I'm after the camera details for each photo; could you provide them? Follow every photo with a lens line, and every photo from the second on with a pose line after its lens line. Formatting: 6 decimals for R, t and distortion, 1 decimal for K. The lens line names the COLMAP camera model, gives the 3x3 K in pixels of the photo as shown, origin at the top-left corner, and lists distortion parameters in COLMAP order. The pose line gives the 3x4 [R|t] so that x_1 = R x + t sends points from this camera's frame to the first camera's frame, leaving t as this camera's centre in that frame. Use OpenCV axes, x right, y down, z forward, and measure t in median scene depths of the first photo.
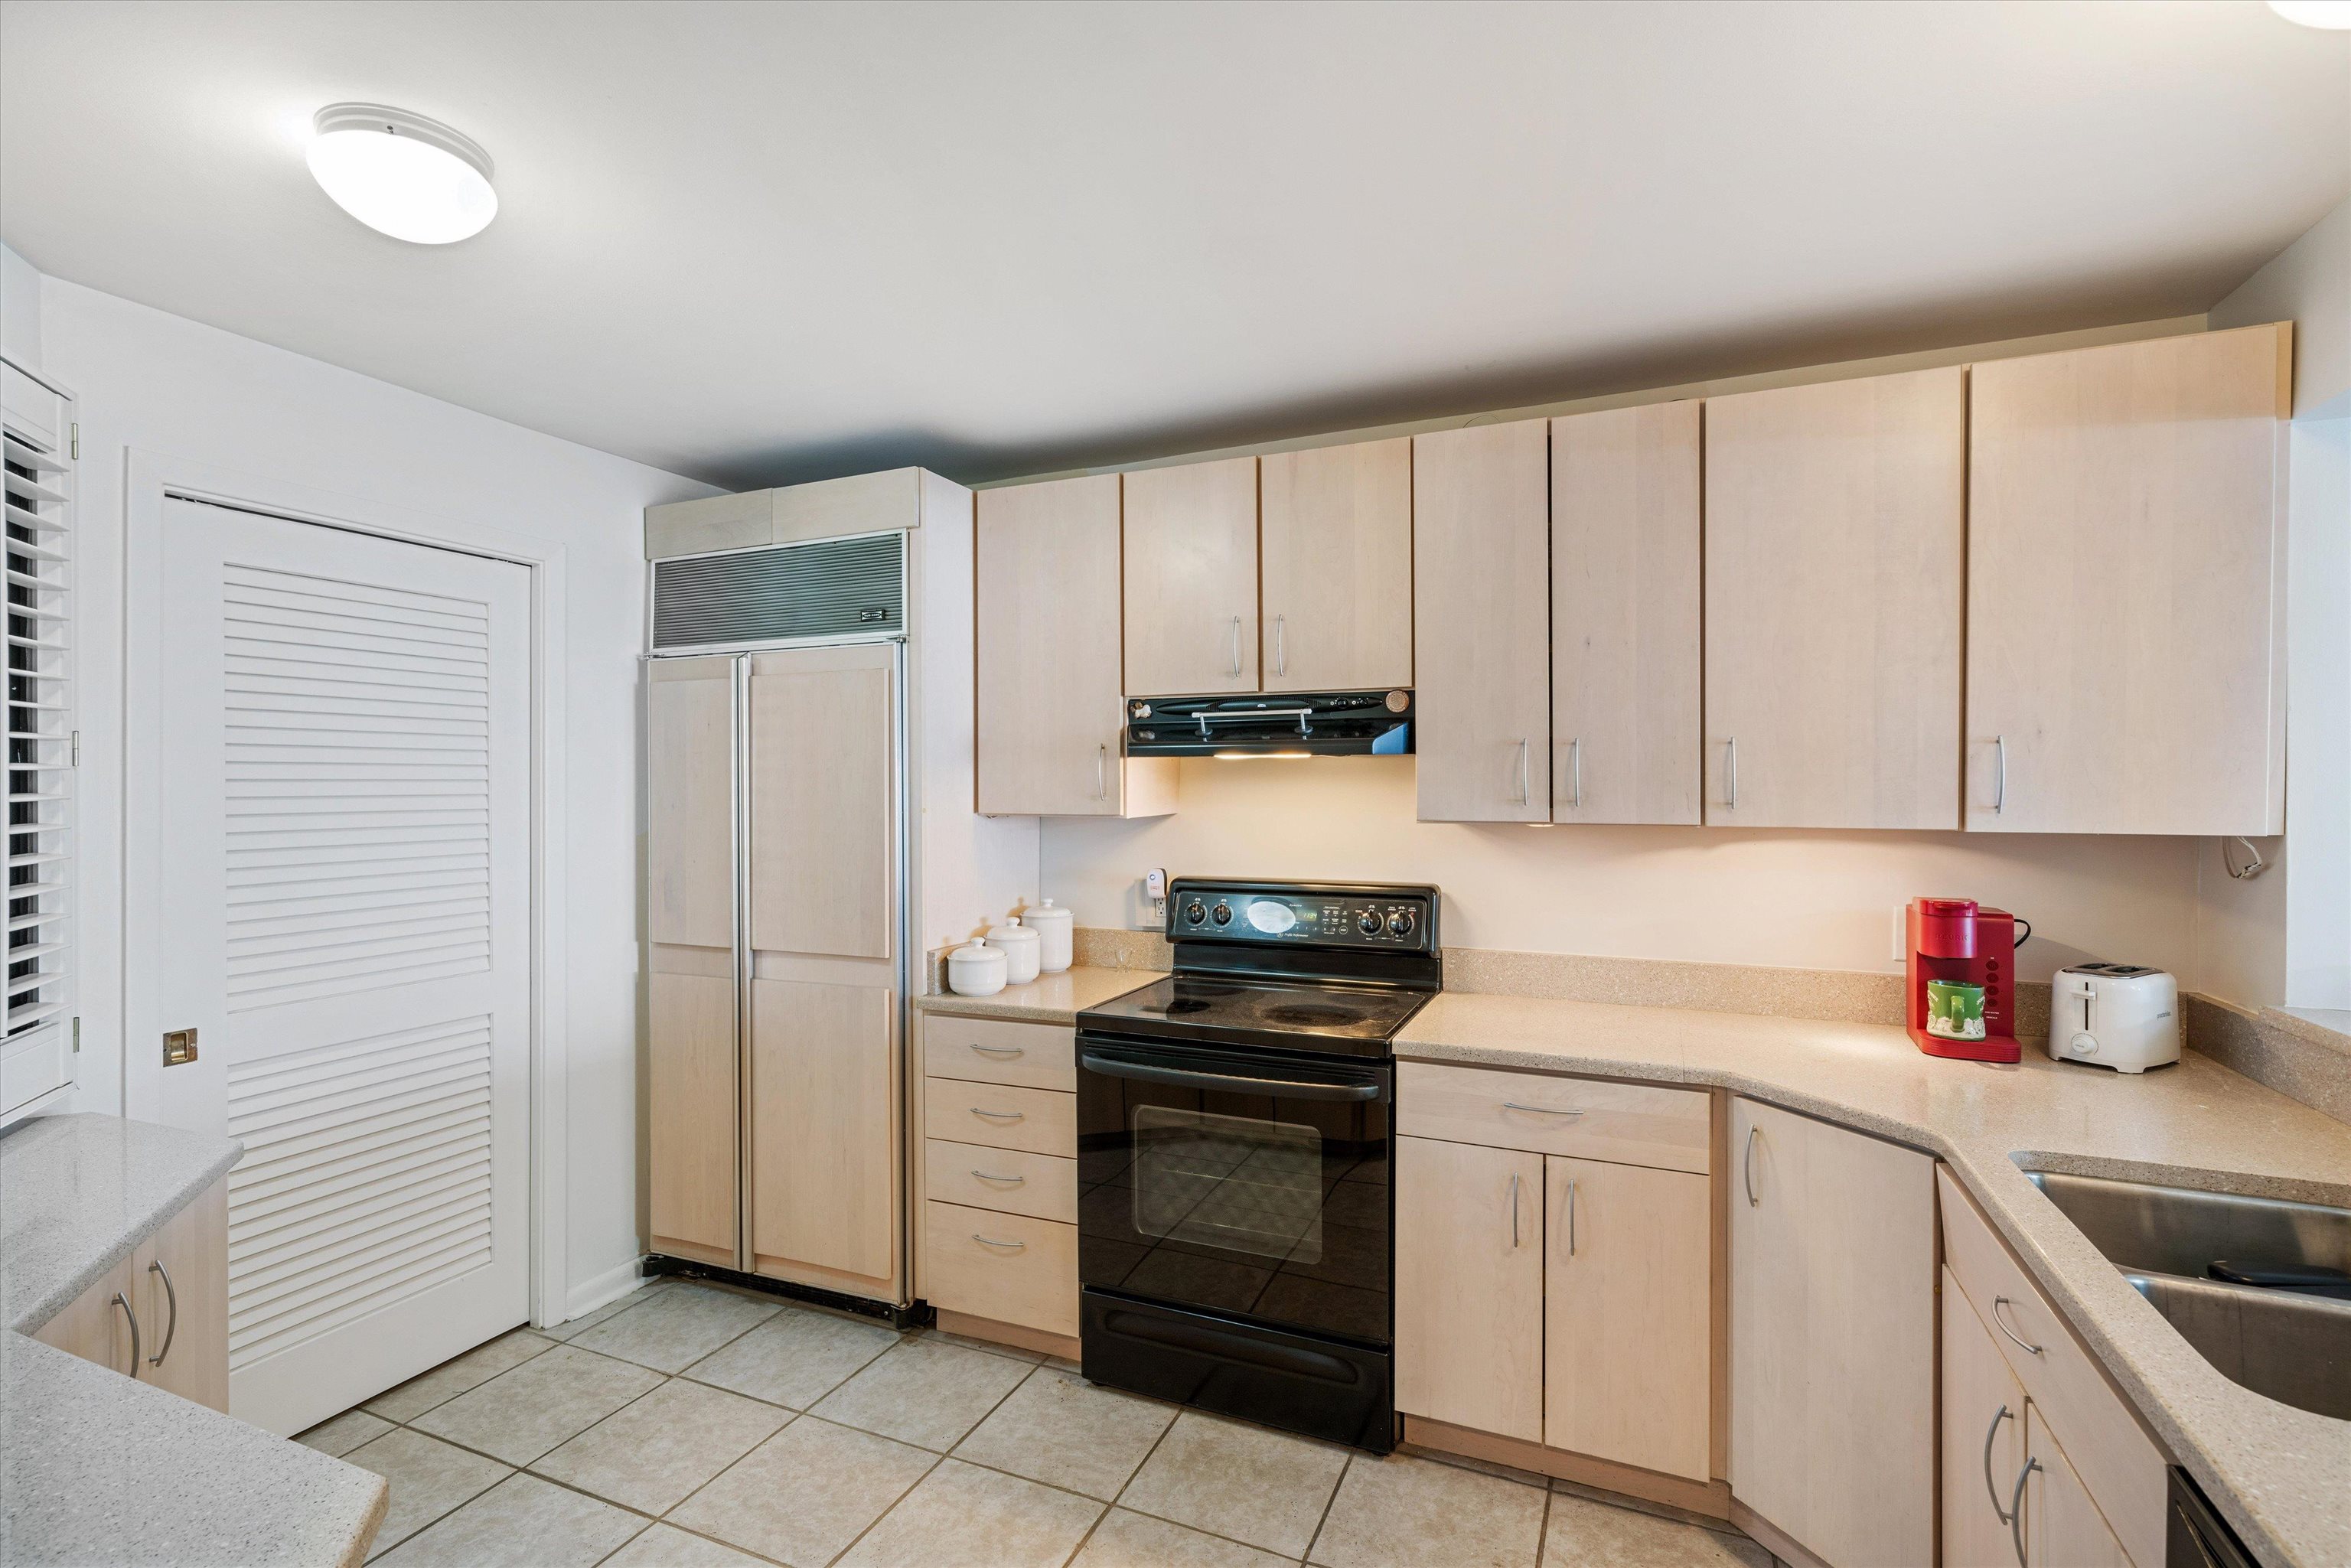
lens RADIAL K [[1155.6, 0, 1170.2], [0, 1155.6, 782.4], [0, 0, 1]] dist [0.003167, -0.001076]
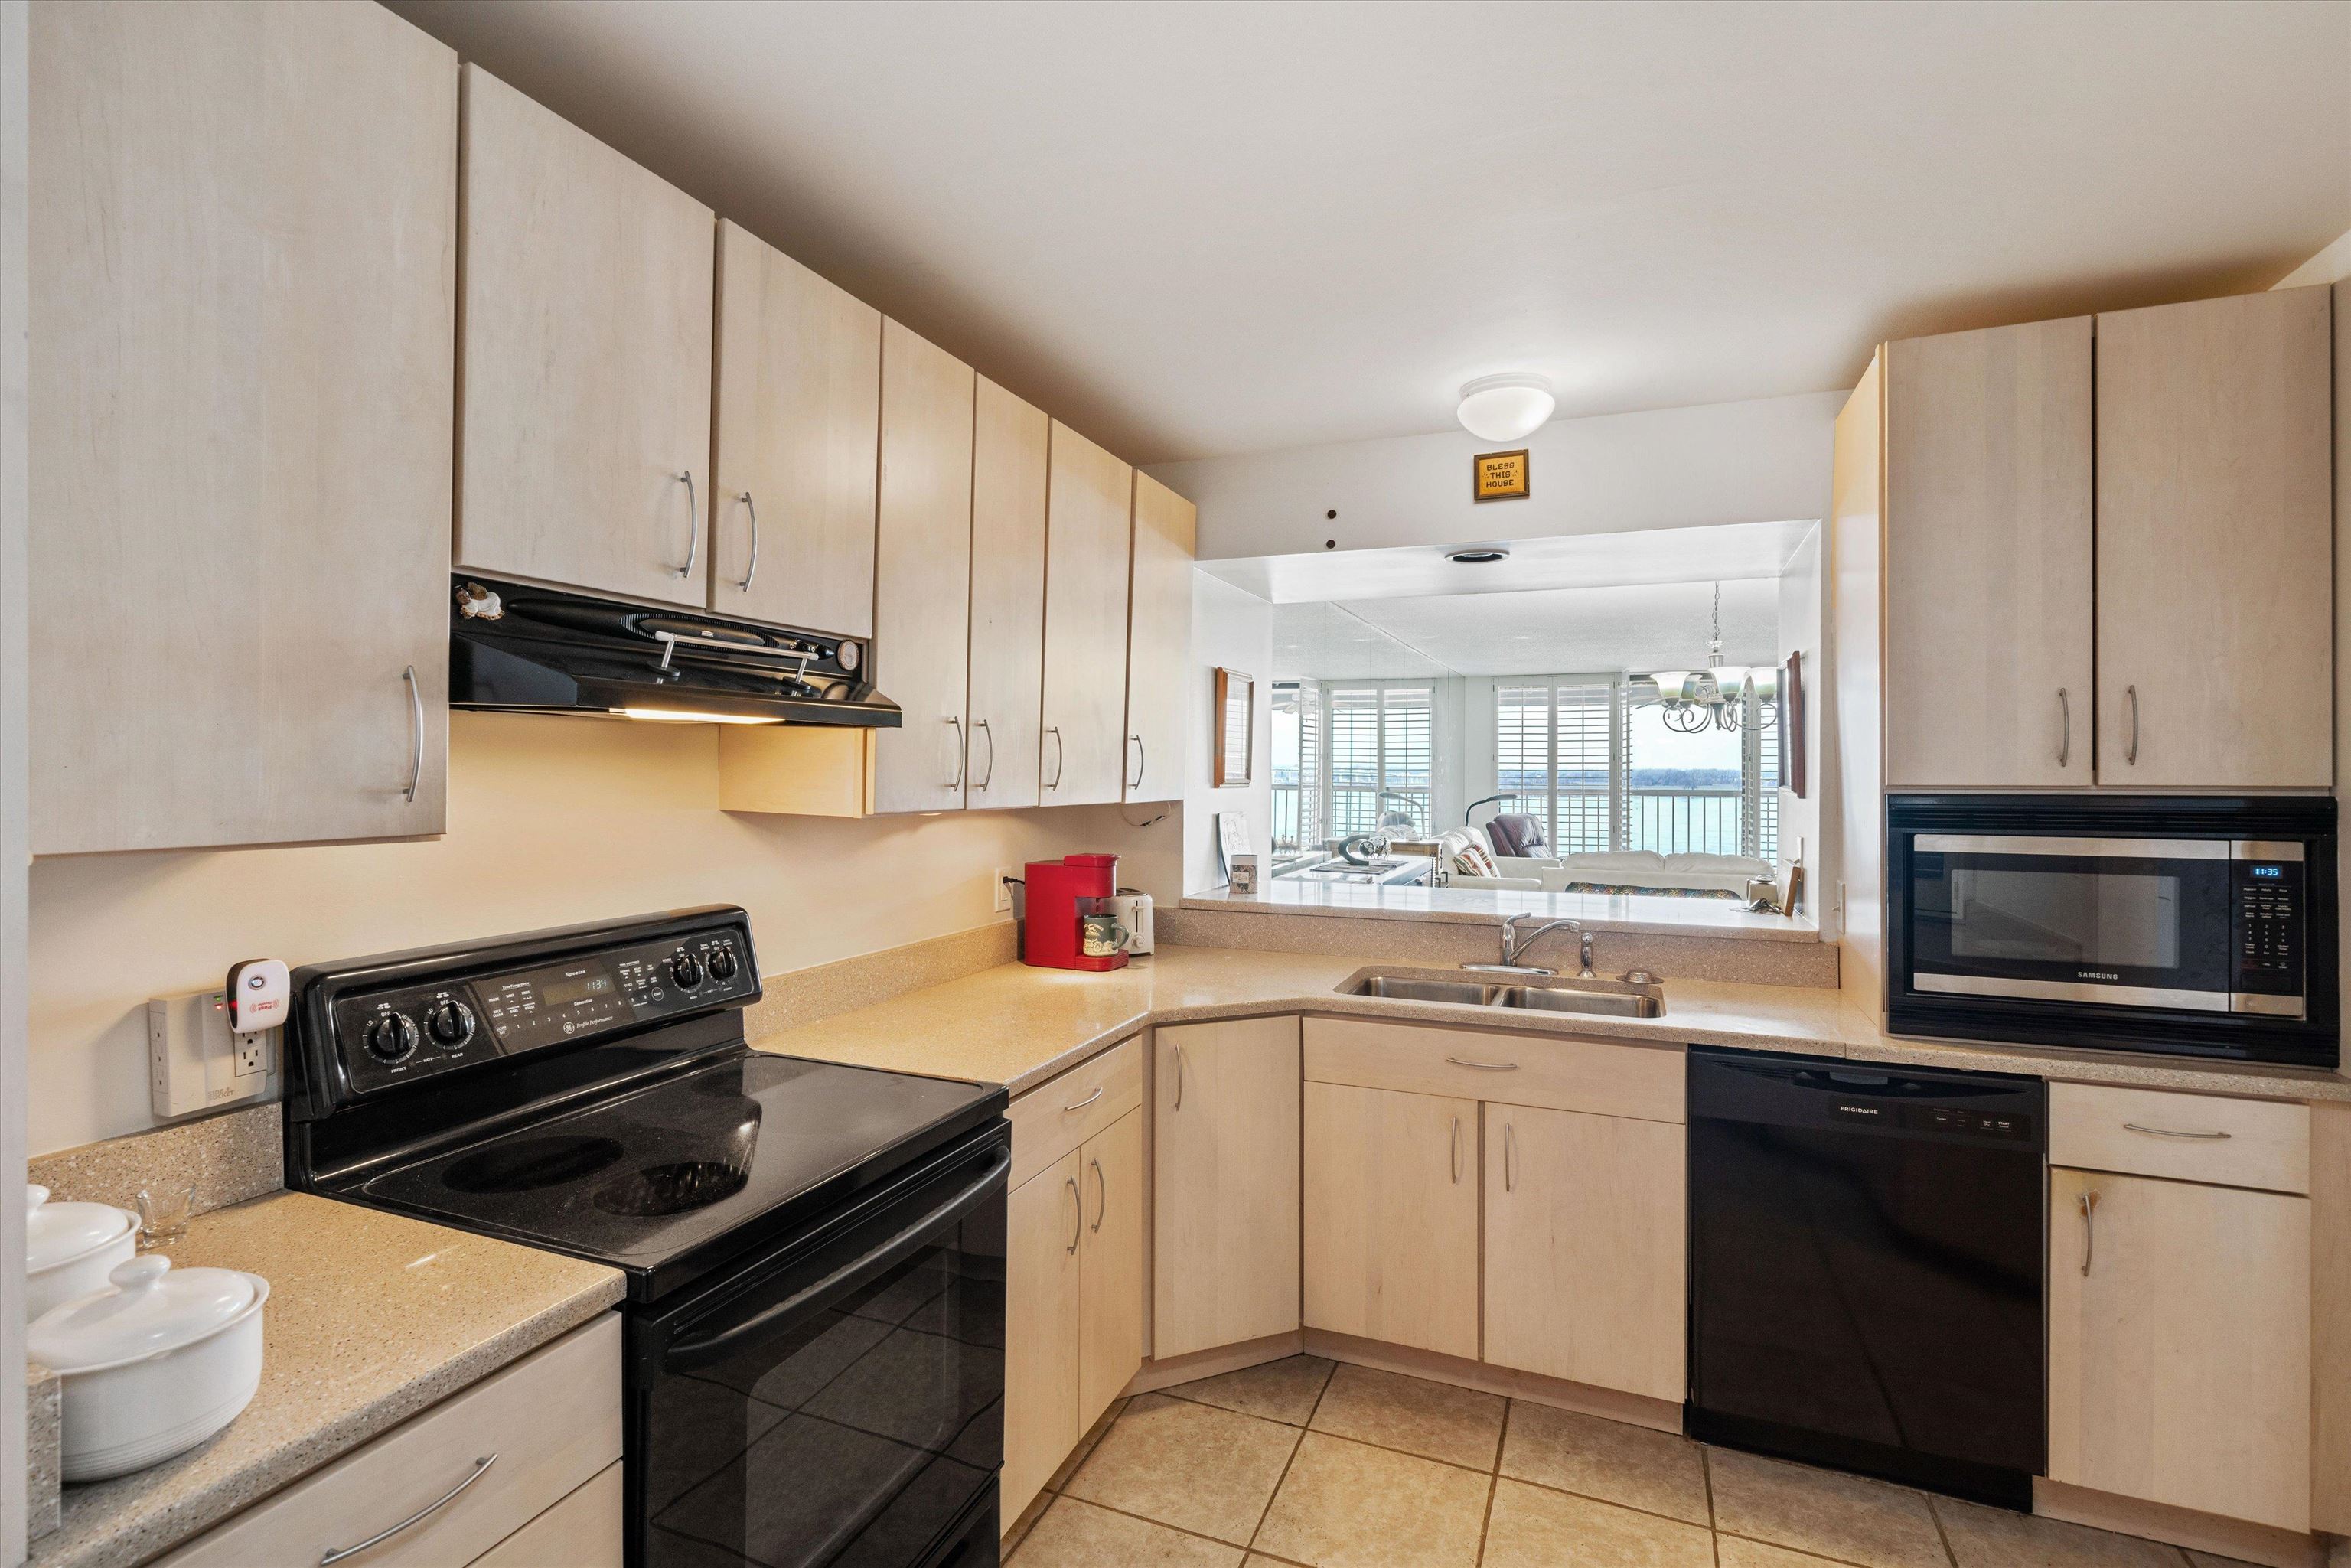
lens RADIAL K [[1071.7, 0, 1177.5], [0, 1071.7, 779.3], [0, 0, 1]] dist [0.000478, 0.000072]
pose [[-0.021102, -0.006421, 0.999757, -0.454600], [-0.000662, 0.999979, 0.006408, 0.004723], [-0.999777, -0.000526, -0.021105, 0.731616]]
